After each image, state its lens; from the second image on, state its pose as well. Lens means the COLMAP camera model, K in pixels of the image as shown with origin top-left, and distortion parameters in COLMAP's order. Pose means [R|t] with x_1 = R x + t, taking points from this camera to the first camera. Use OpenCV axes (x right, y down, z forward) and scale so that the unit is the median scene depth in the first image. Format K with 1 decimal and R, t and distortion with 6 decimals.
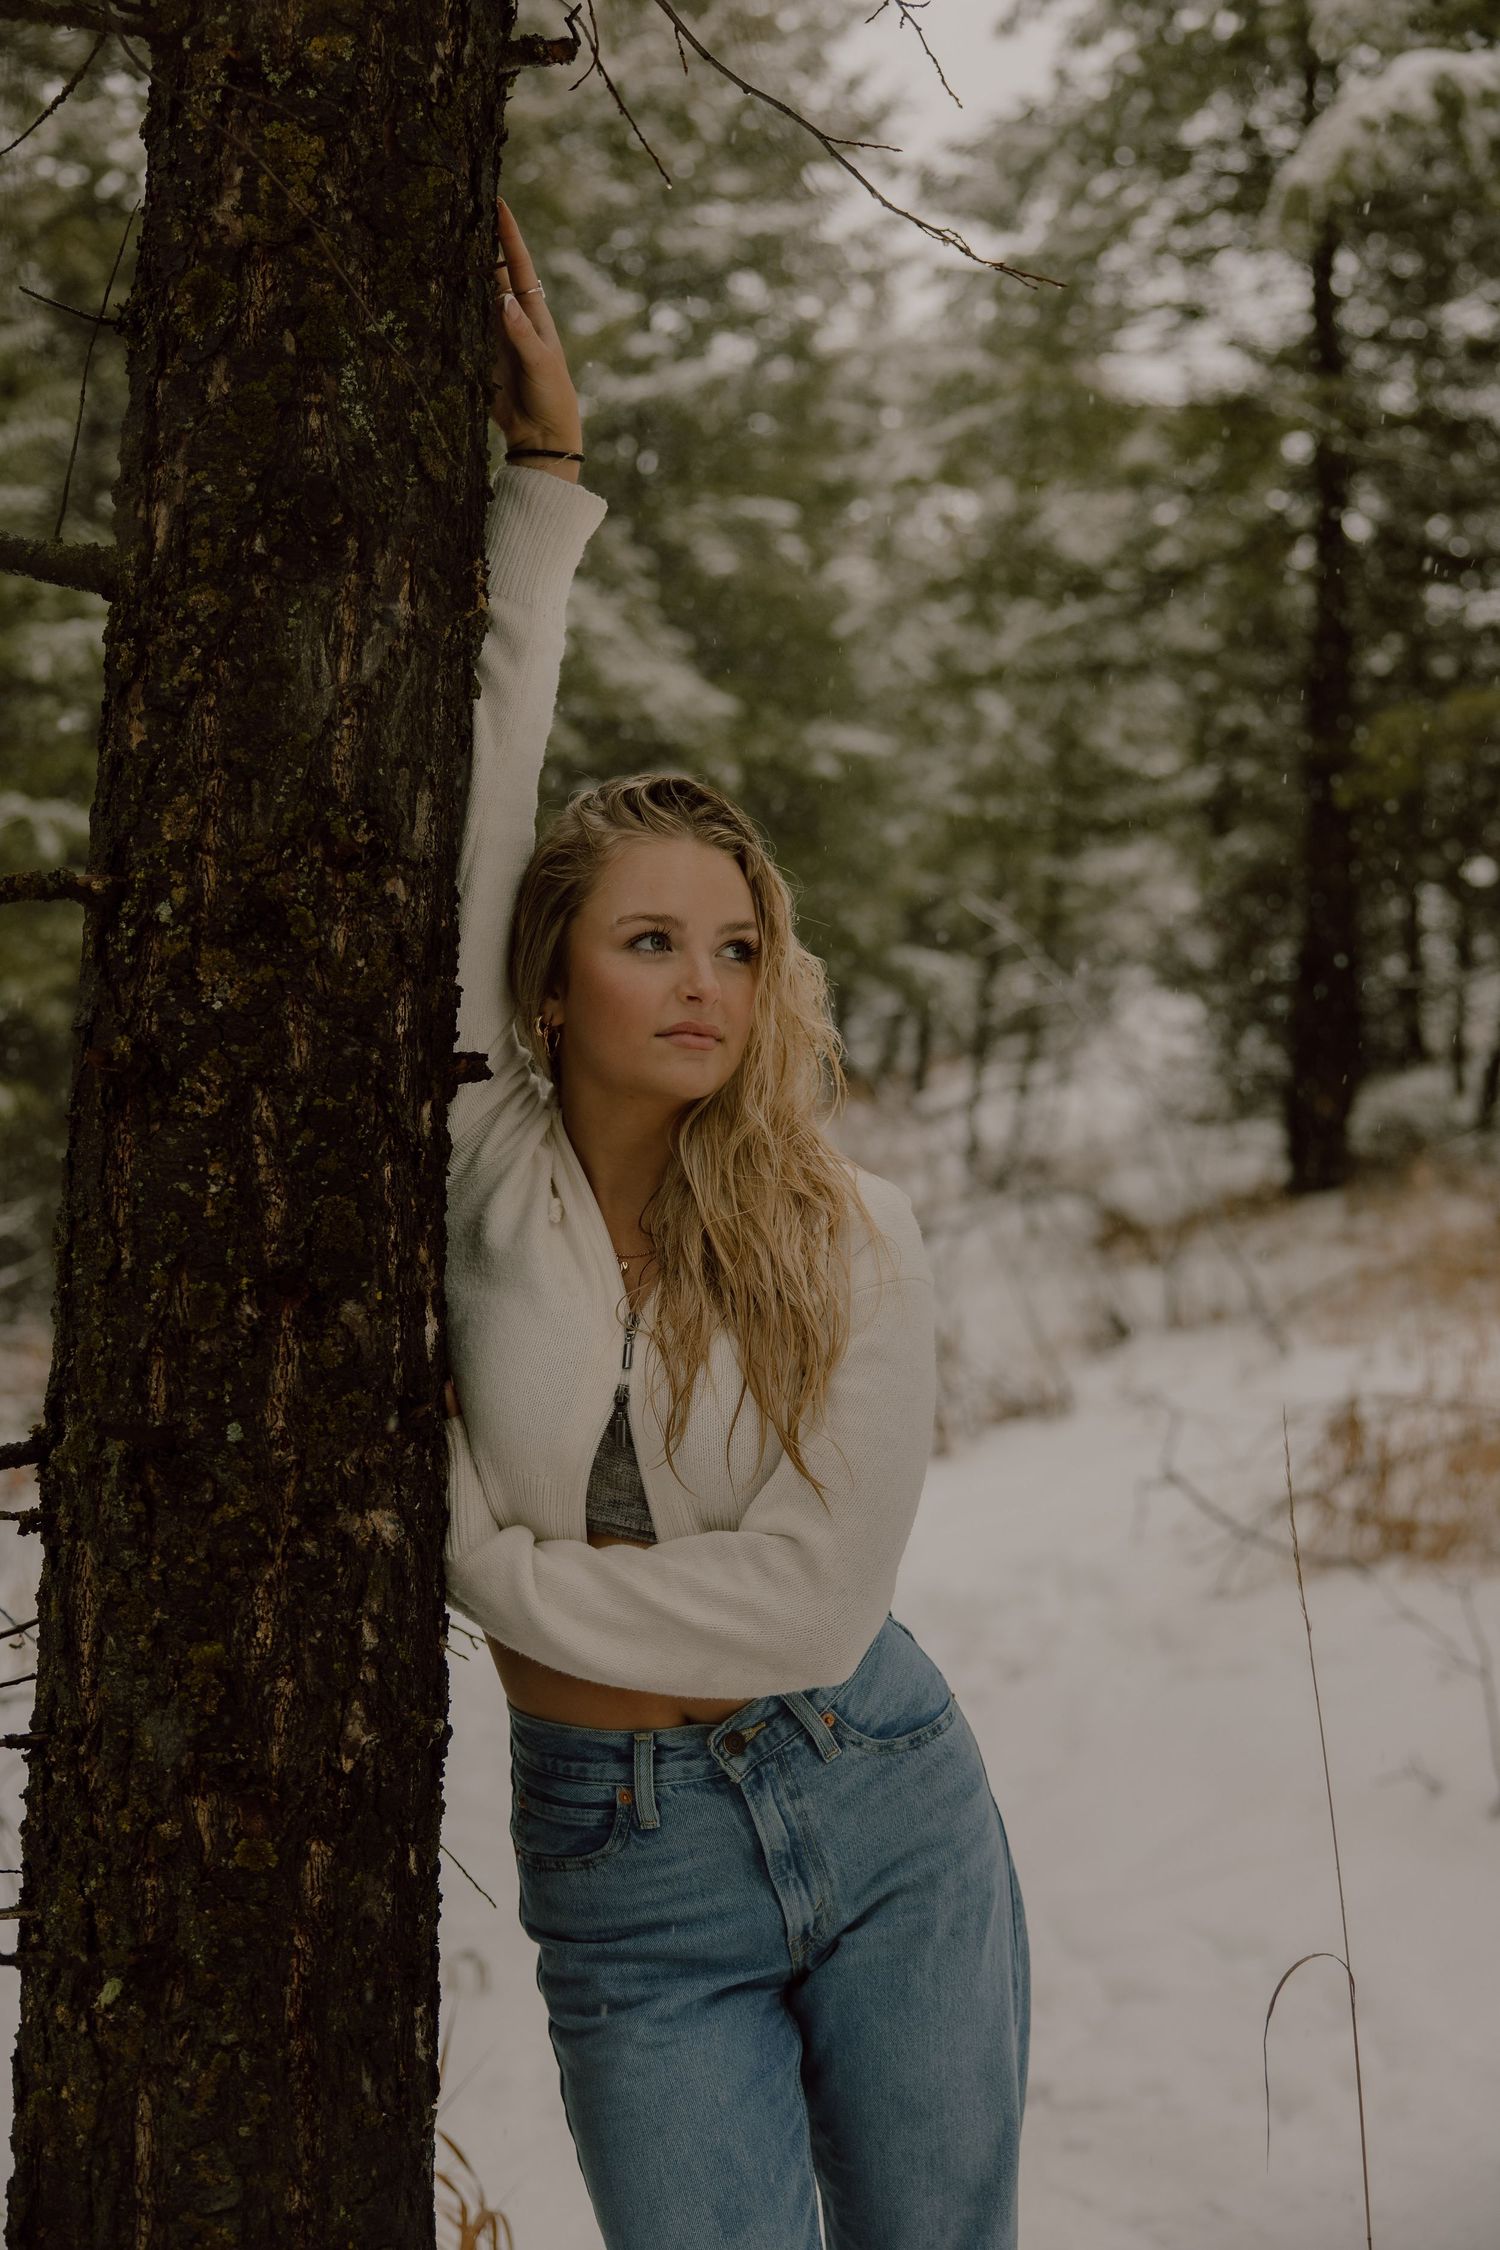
lens RADIAL K [[2724.5, 0, 750.0], [0, 2724.5, 1125.0], [0, 0, 1]] dist [-0.002231, 0.026740]
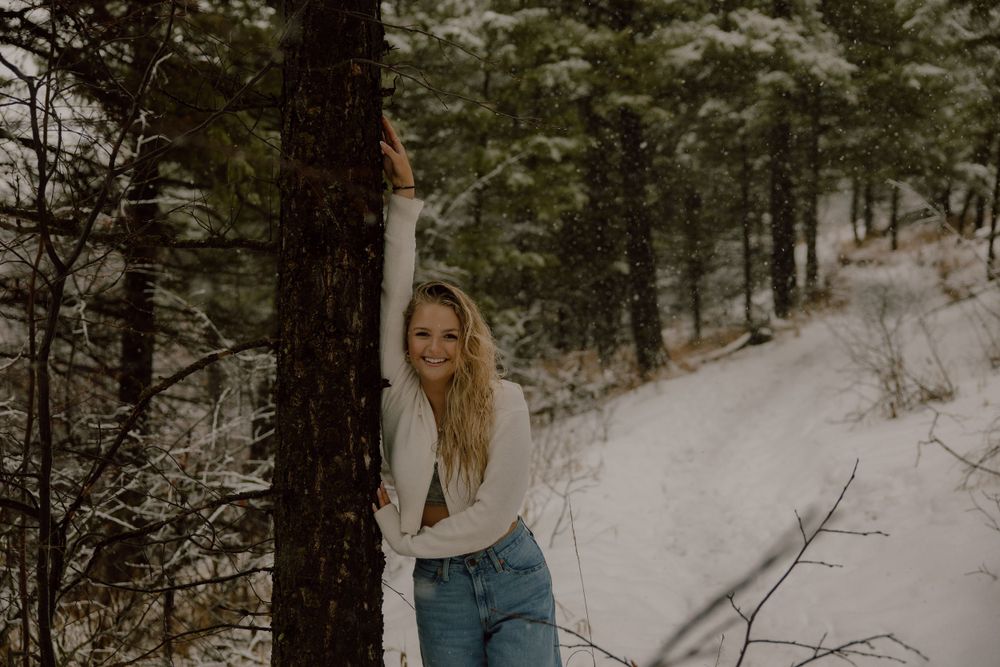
lens RADIAL K [[1210.9, 0, 500.0], [0, 1210.9, 333.5], [0, 0, 1]] dist [-0.002231, 0.026740]
pose [[0.941860, -0.018294, -0.335508, 0.604642], [0.042948, 0.996881, 0.066210, -0.196422], [0.333250, -0.076770, 0.939708, -0.440554]]
